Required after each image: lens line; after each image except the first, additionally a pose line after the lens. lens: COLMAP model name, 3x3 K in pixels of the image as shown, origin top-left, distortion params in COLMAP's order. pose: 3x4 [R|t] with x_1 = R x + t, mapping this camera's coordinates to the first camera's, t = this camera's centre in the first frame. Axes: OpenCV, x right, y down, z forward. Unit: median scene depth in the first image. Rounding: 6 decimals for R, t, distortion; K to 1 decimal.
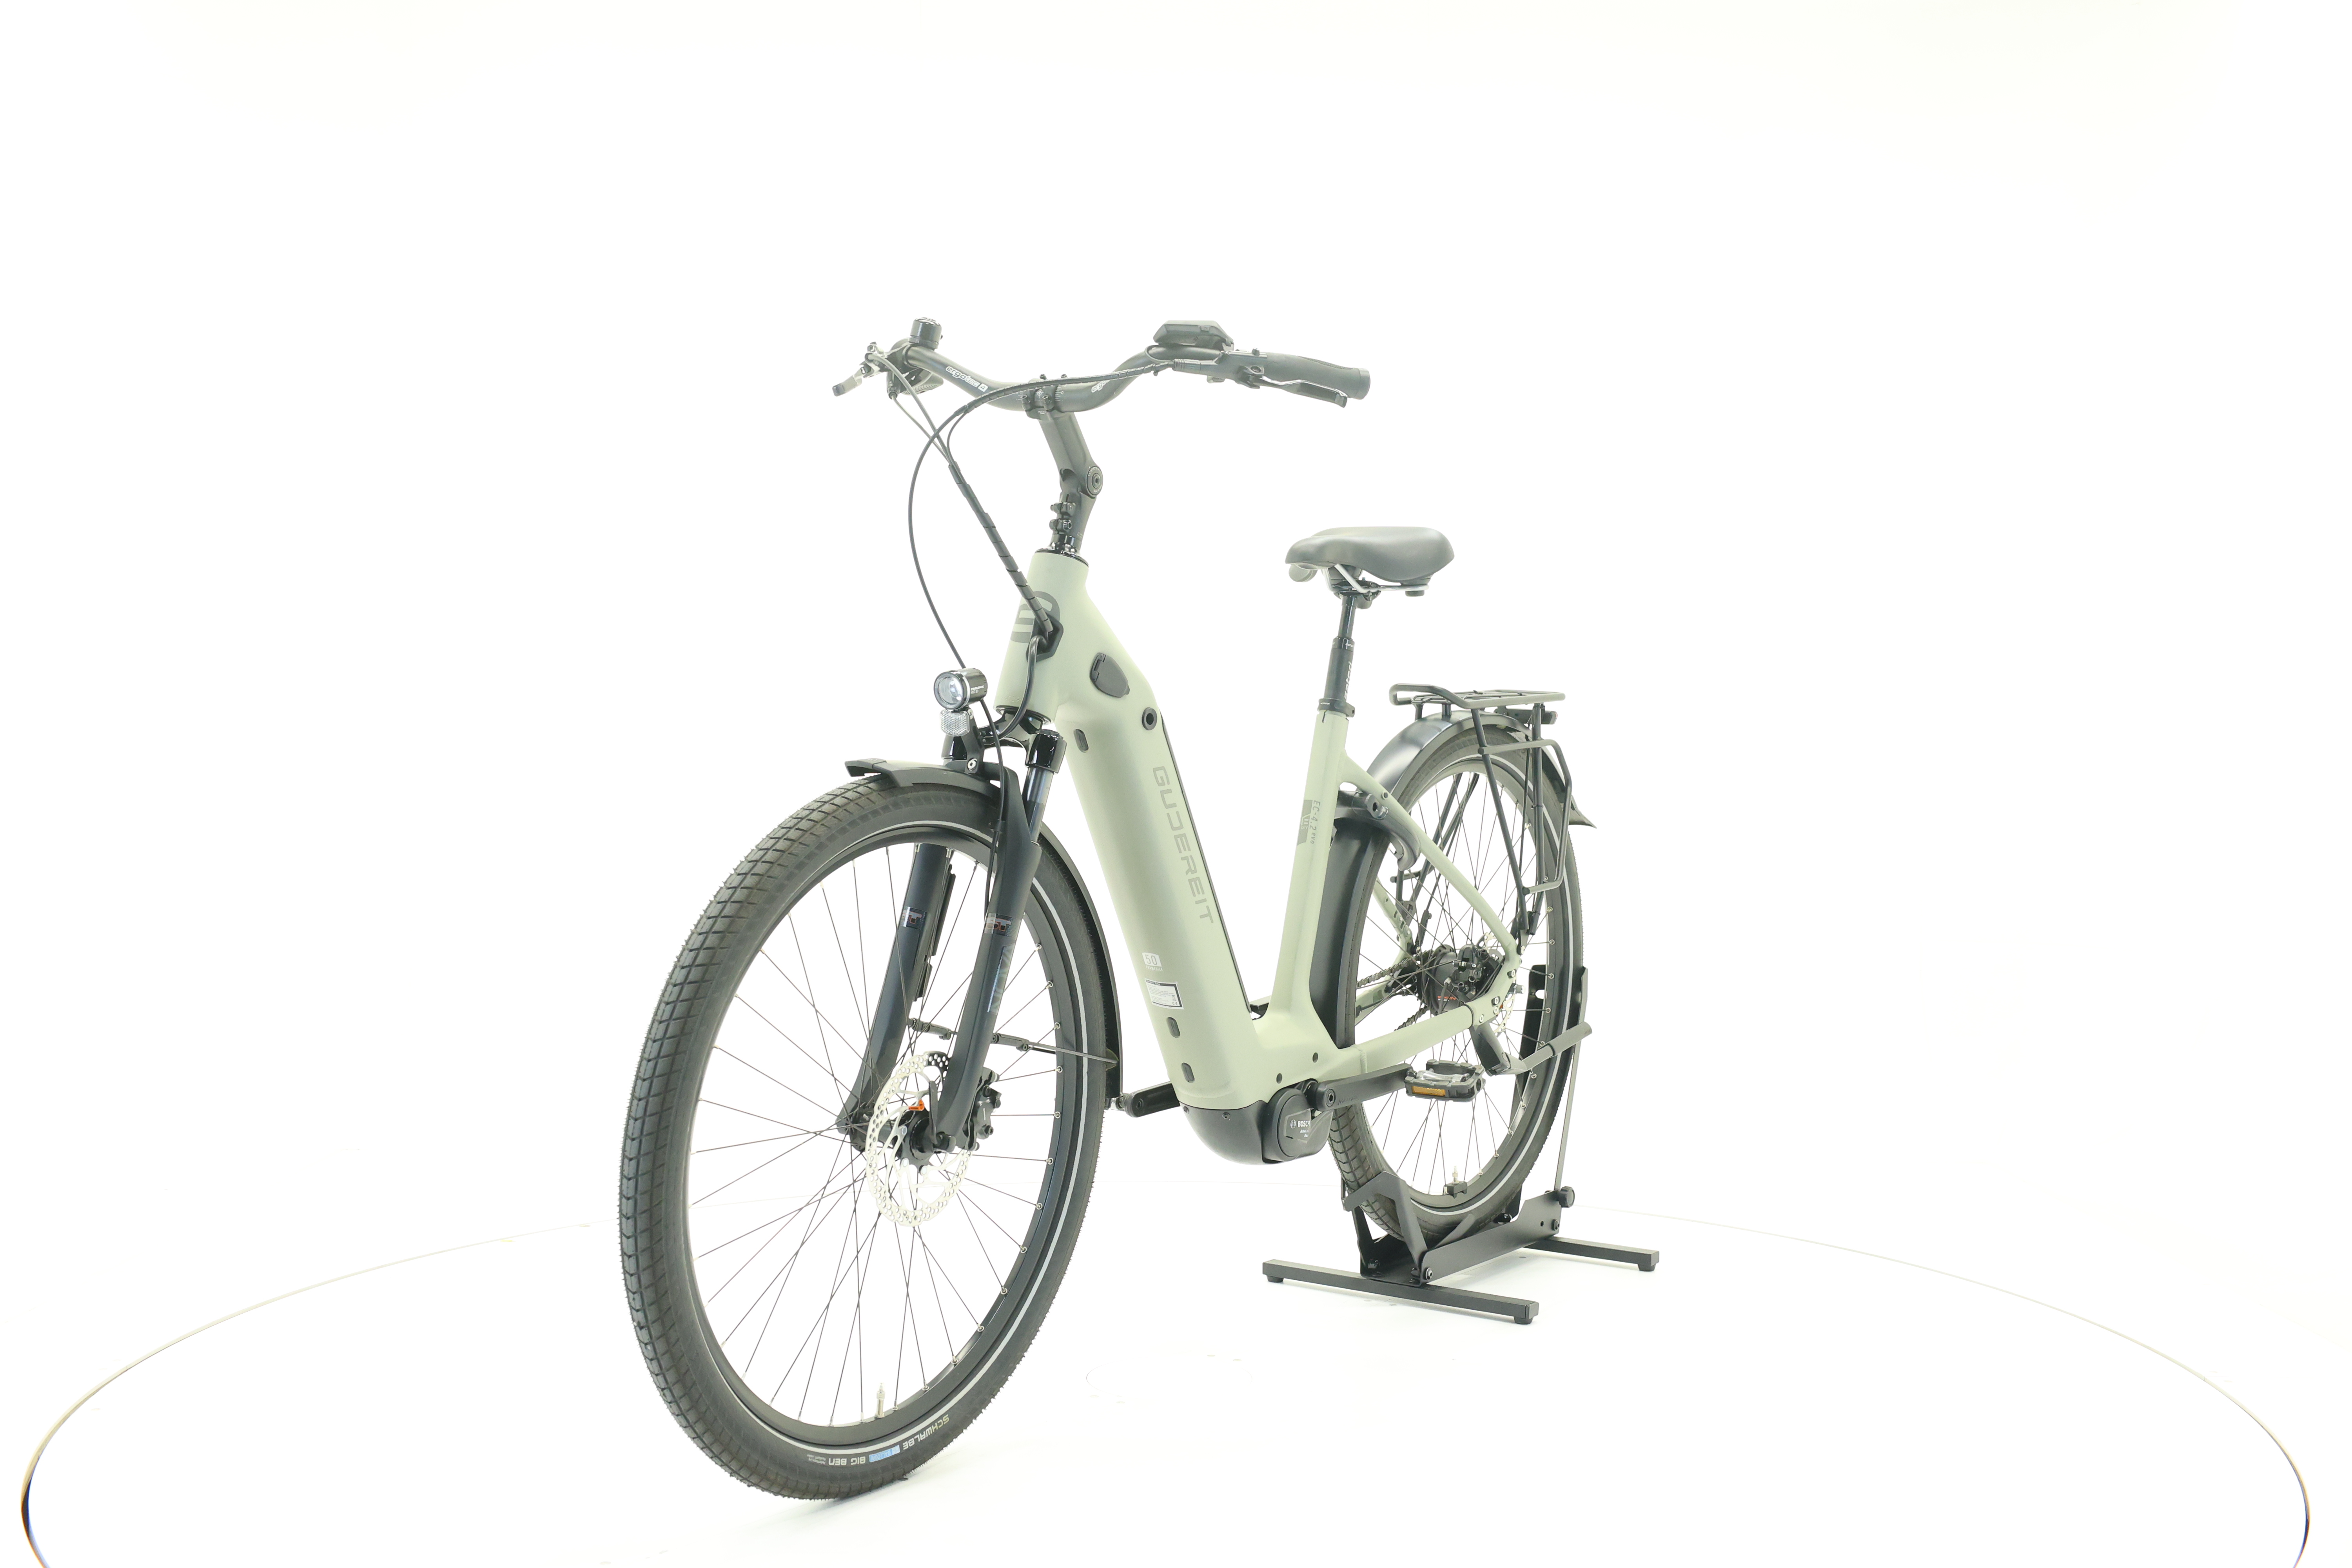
lens RADIAL K [[2550.9, 0, 1177.8], [0, 2550.9, 788.4], [0, 0, 1]] dist [-0.001209, 0.000000]
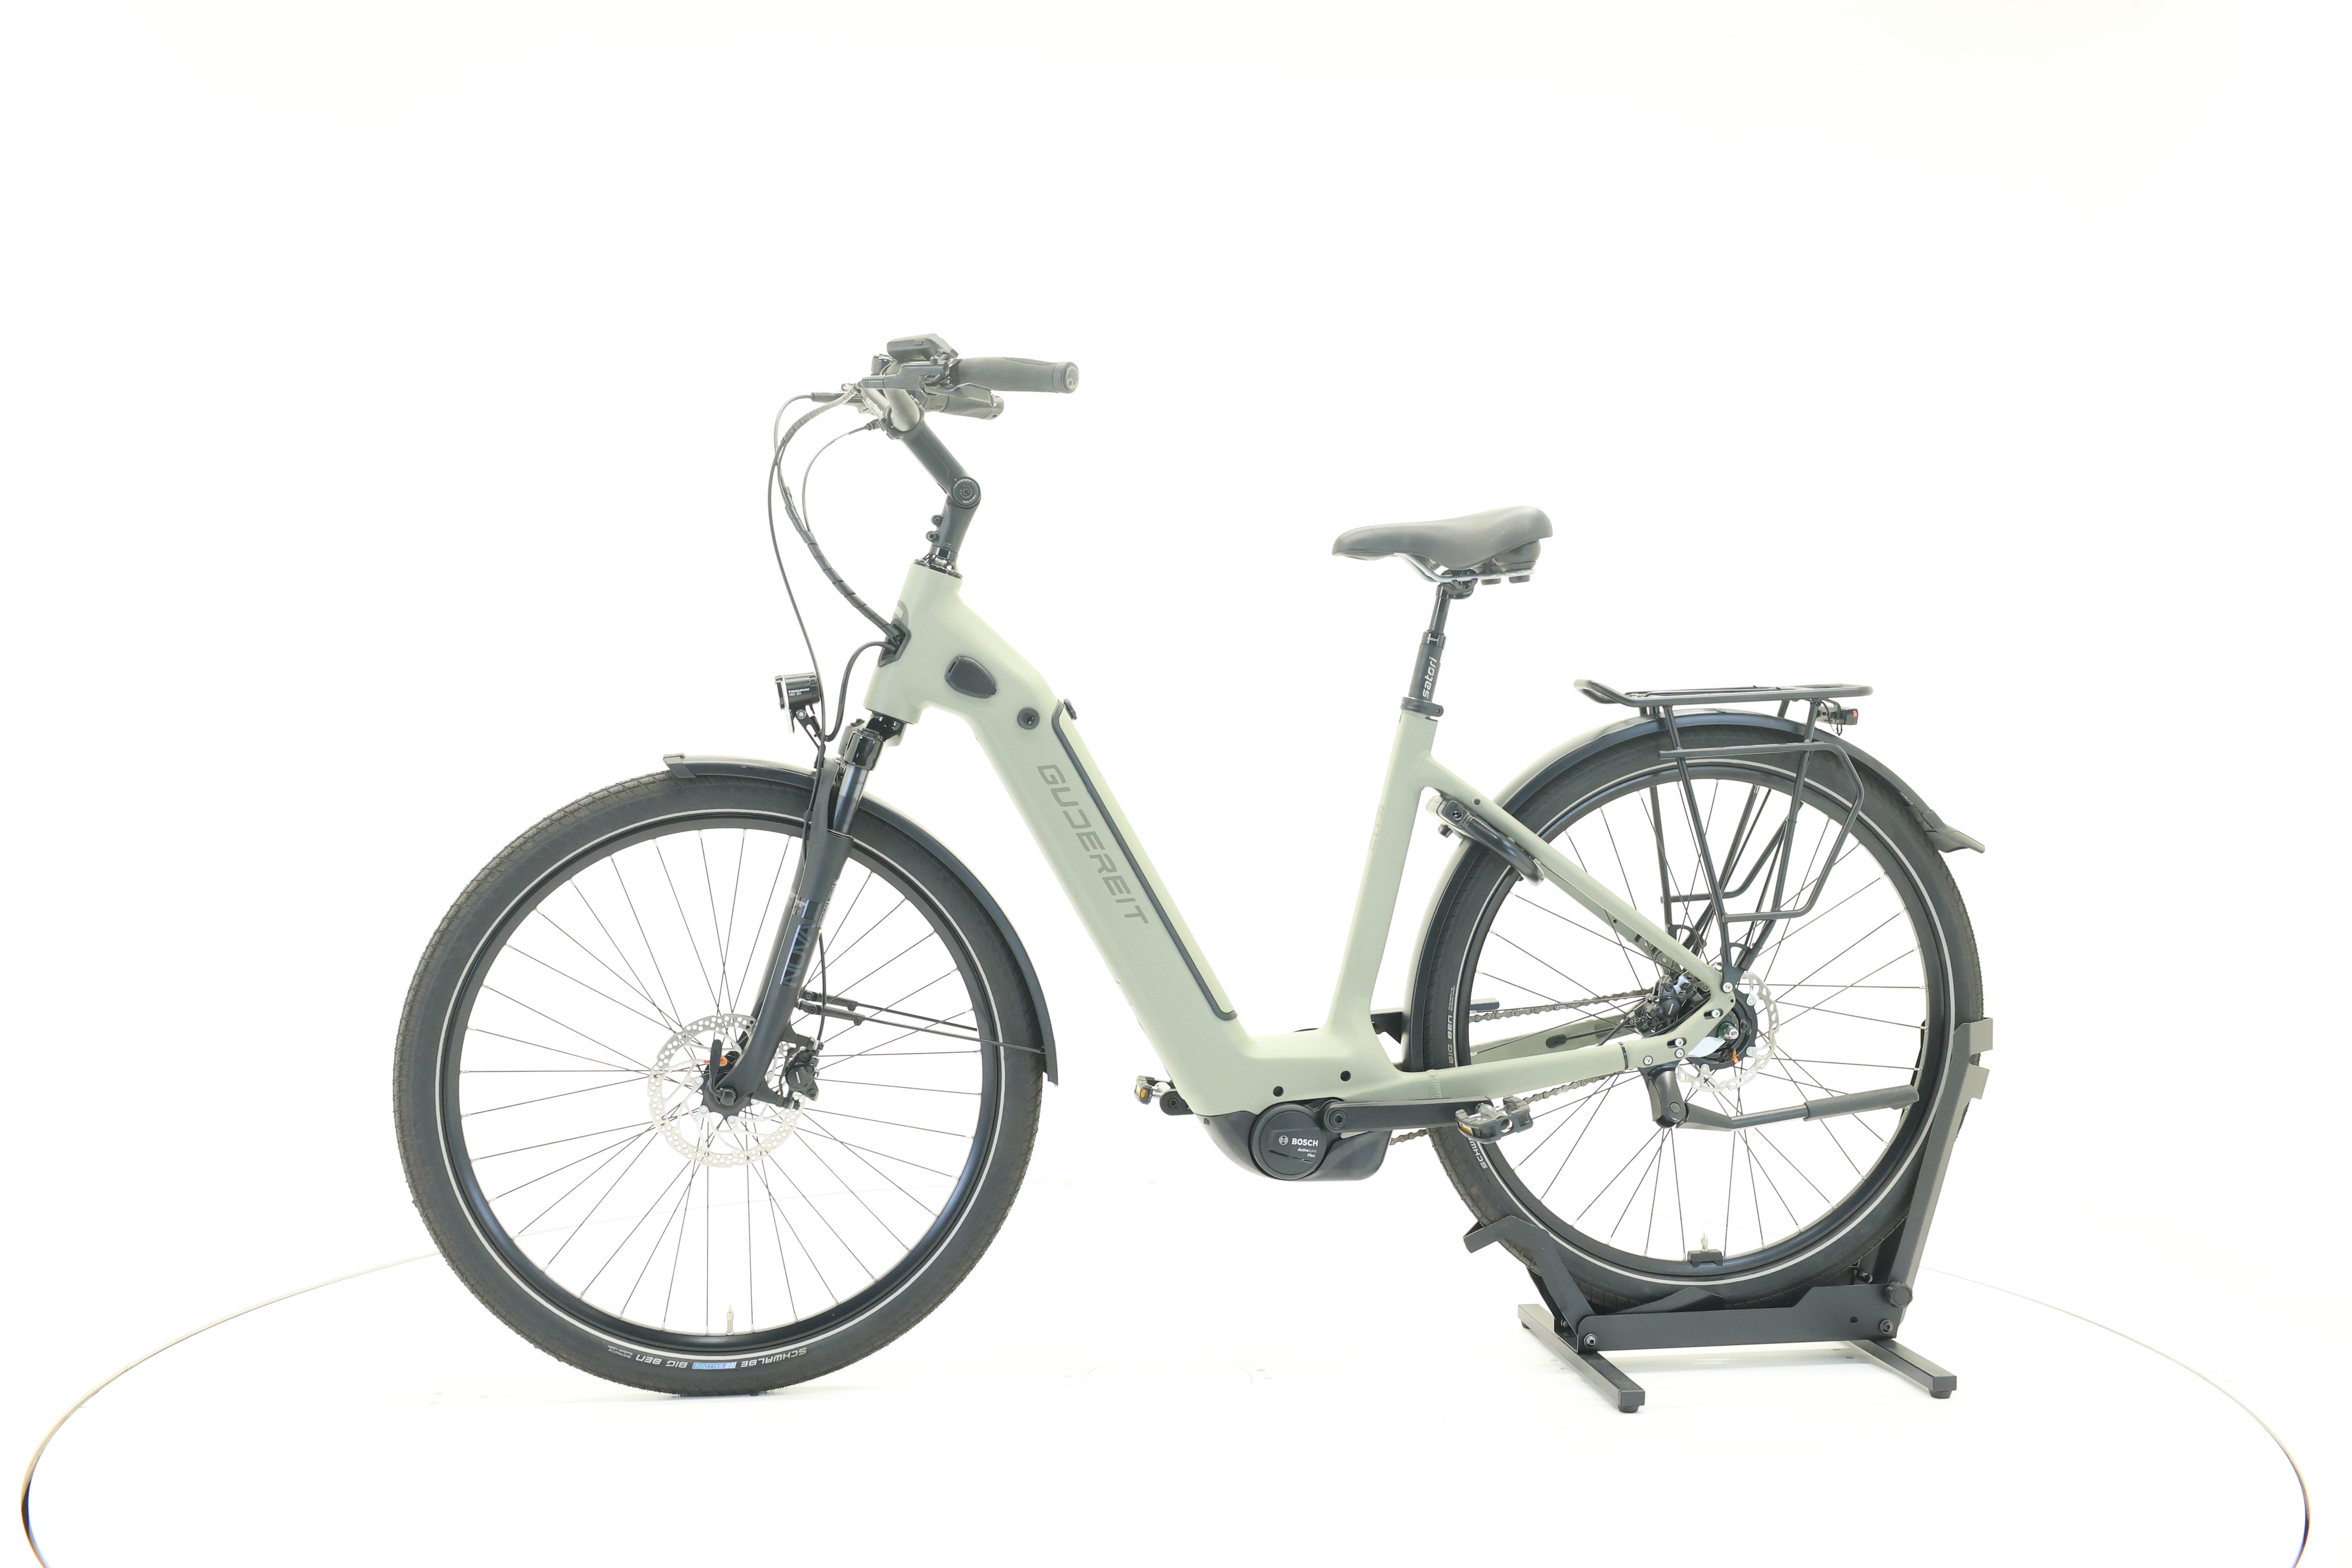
lens RADIAL K [[2550.9, 0, 1177.3], [0, 2550.9, 777.1], [0, 0, 1]] dist [-0.001209, 0.000000]
pose [[0.679139, 0.011945, -0.733913, 0.721162], [-0.018622, 0.999826, -0.000960, -0.003518], [0.733774, 0.014319, 0.679243, 0.316051]]
